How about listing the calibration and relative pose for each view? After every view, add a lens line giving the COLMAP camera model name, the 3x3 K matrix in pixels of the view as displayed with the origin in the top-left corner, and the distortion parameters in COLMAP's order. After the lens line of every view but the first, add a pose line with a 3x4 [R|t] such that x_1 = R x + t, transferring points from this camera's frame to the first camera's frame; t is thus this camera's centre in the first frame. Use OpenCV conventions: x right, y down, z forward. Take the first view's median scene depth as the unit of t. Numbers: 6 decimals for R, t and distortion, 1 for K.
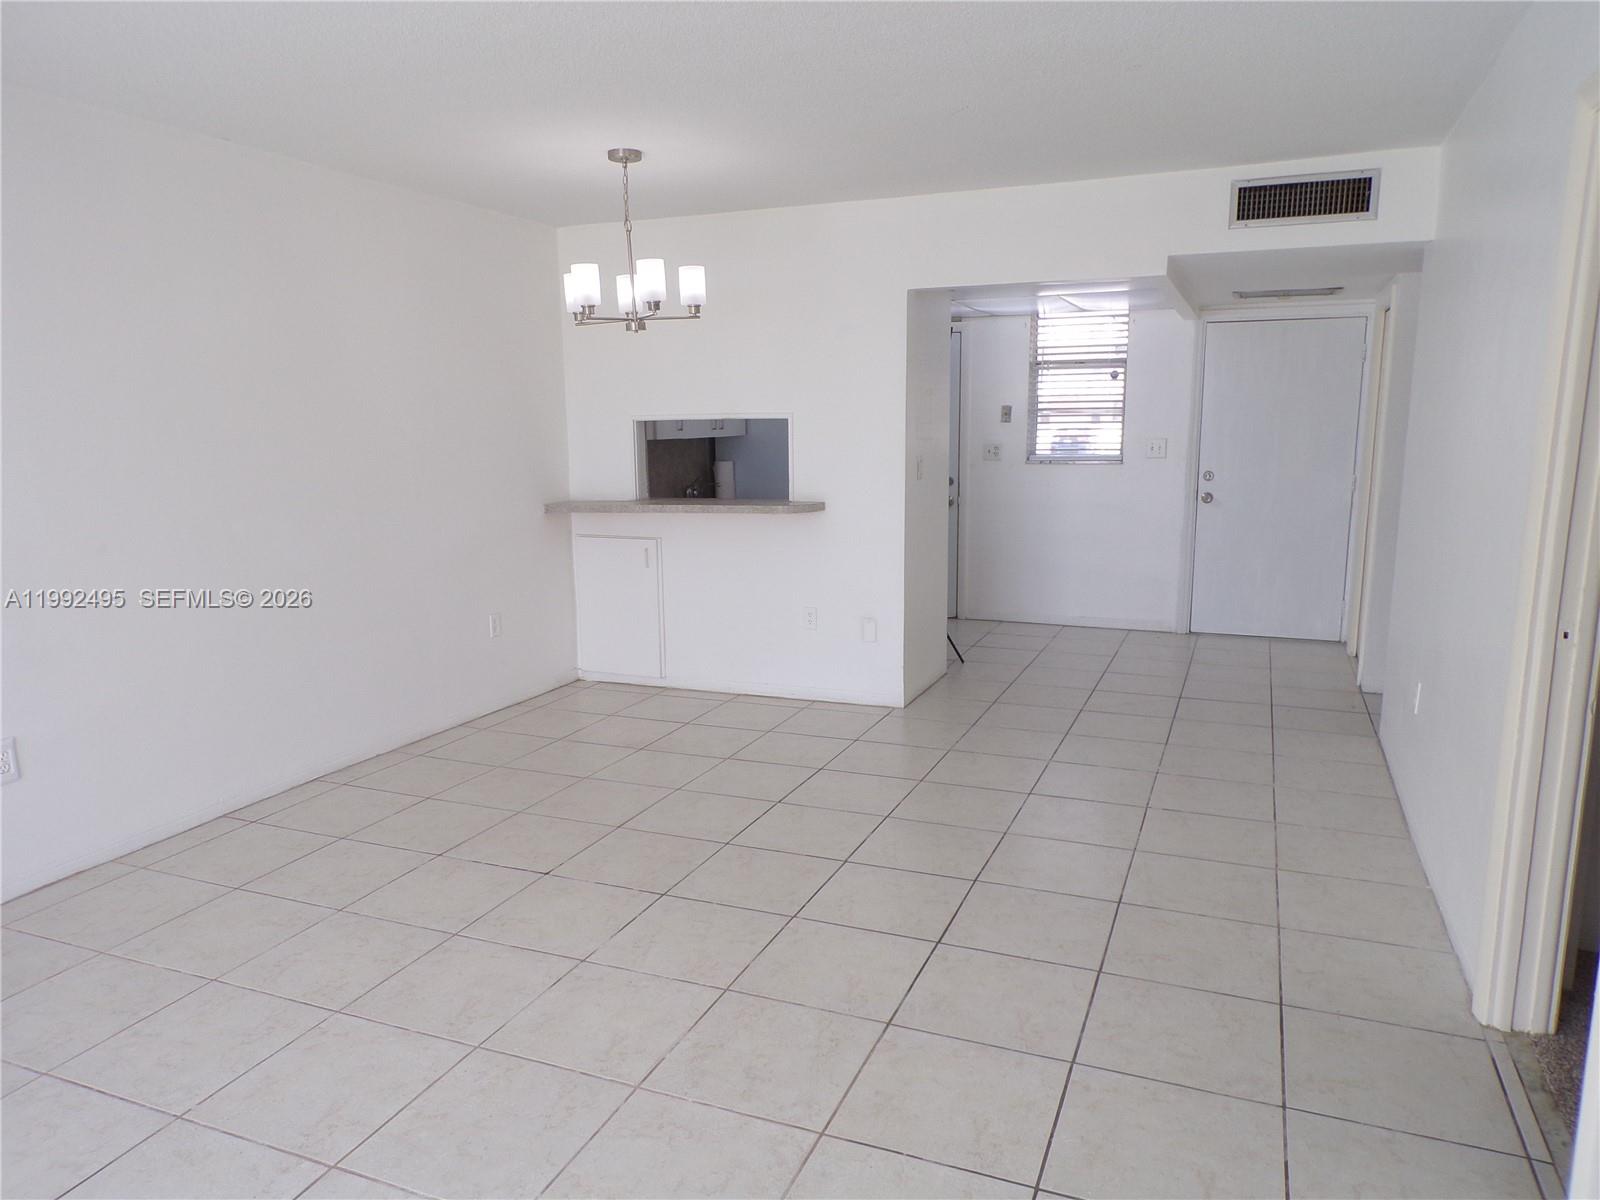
lens RADIAL K [[1070.4, 0, 802.3], [0, 1070.4, 598.9], [0, 0, 1]] dist [-0.003567, 0.010049]
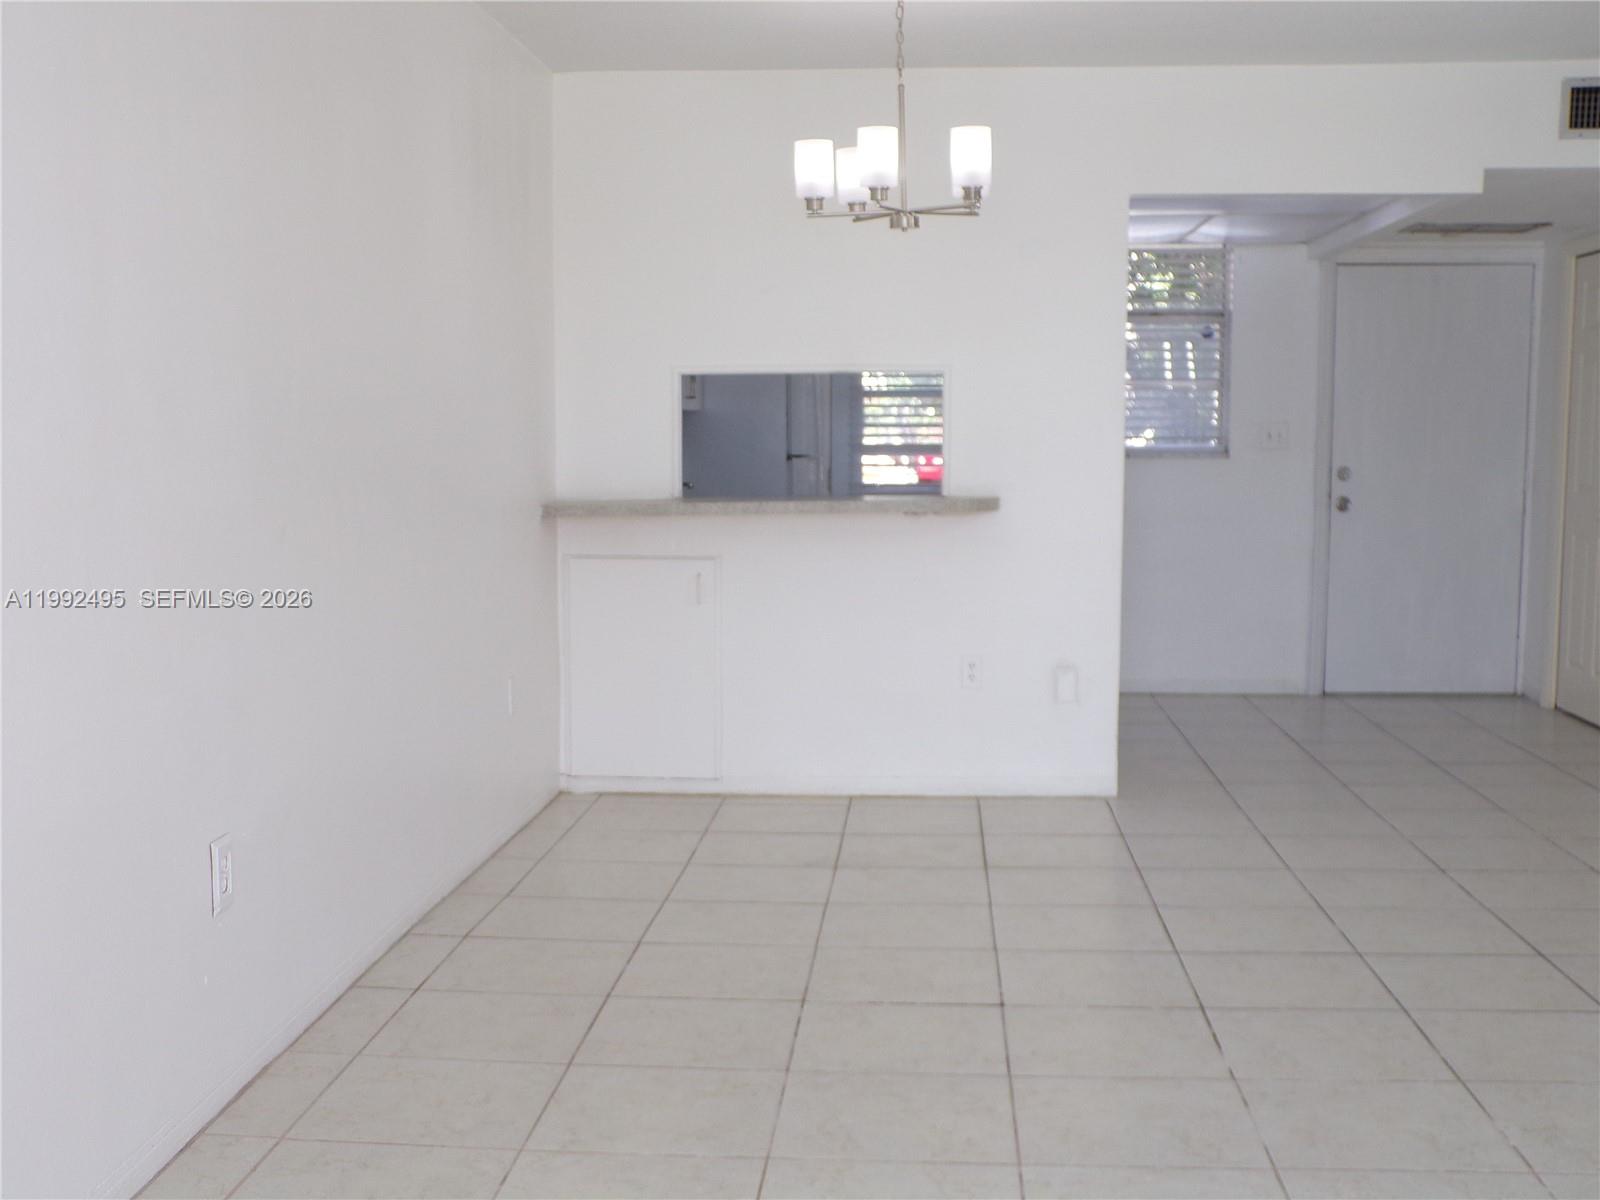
lens RADIAL K [[1793.5, 0, 797.1], [0, 1793.5, 594.5], [0, 0, 1]] dist [-0.006085, 0.000000]
pose [[0.948044, -0.017279, 0.317671, -0.434201], [0.040881, 0.996862, -0.067783, 0.040235], [-0.315503, 0.077248, 0.945775, -0.024879]]
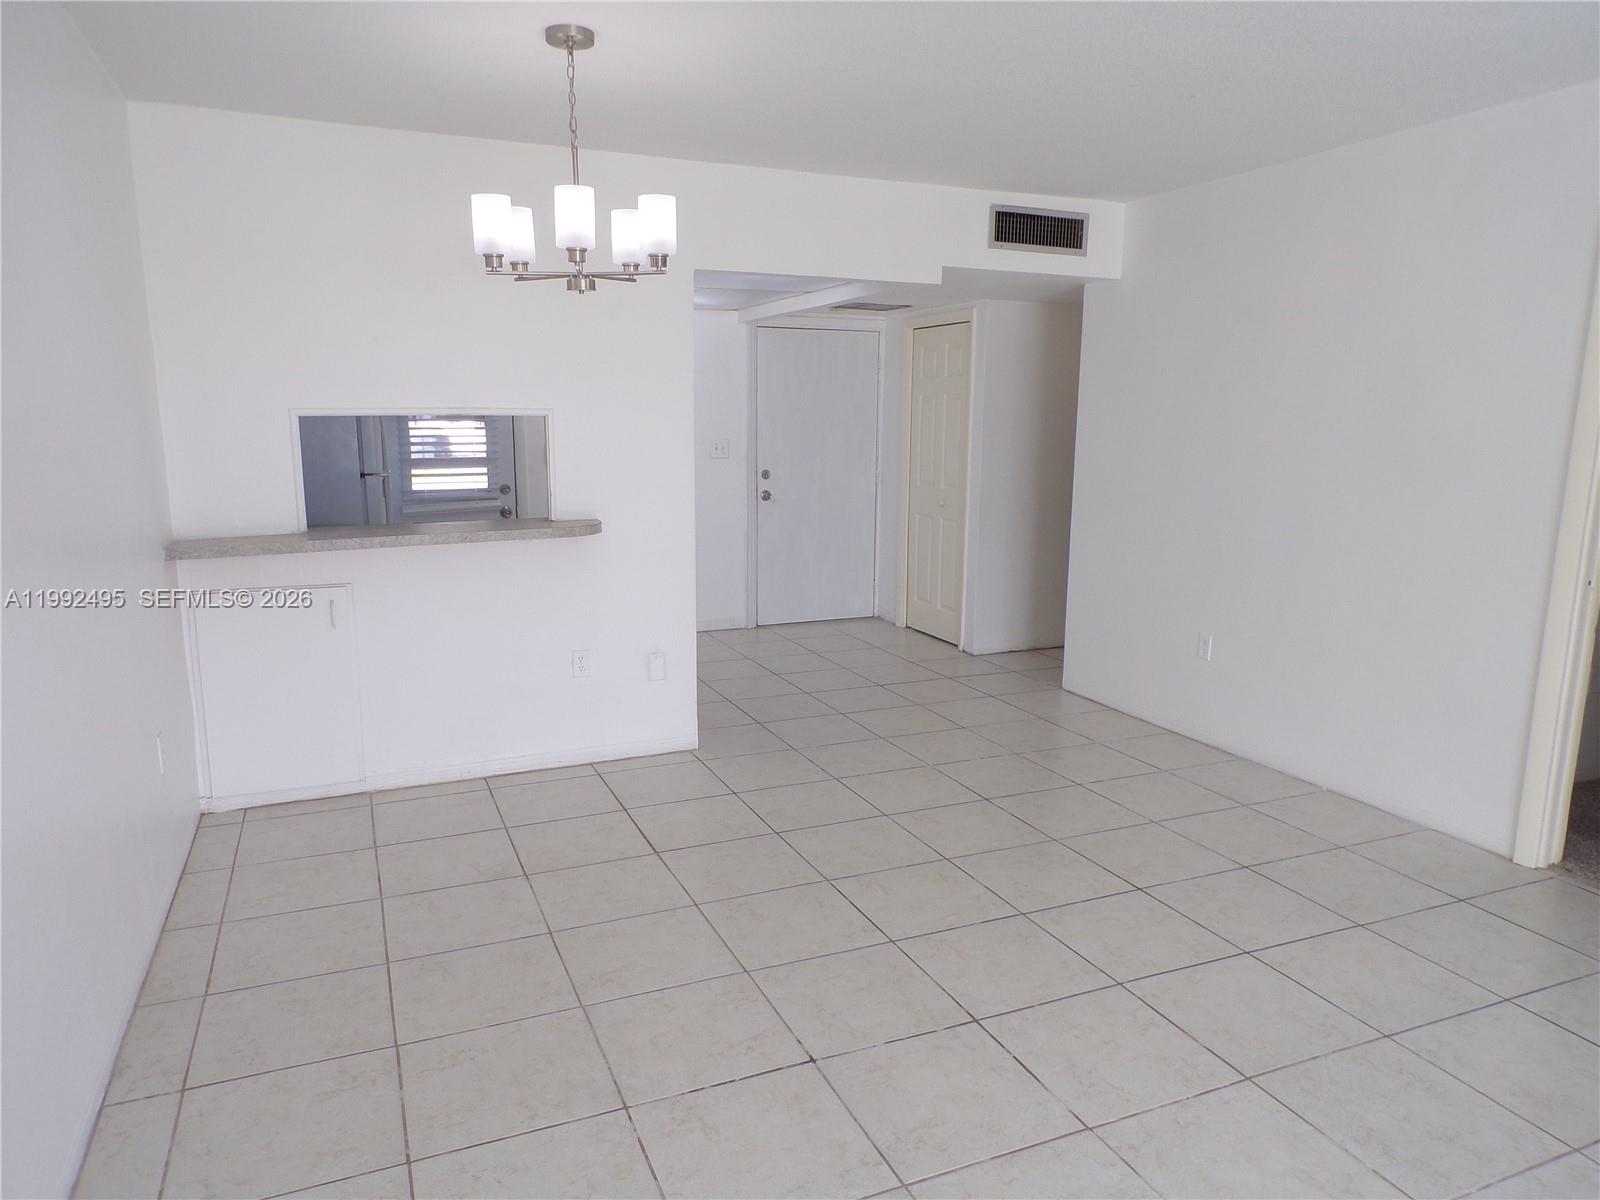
lens RADIAL K [[1070.4, 0, 795.6], [0, 1070.4, 606.6], [0, 0, 1]] dist [-0.003567, 0.010049]
pose [[0.698483, -0.112930, 0.706660, -0.430917], [0.106632, 0.992871, 0.053270, -0.049031], [-0.707637, 0.038144, 0.705546, 0.303355]]
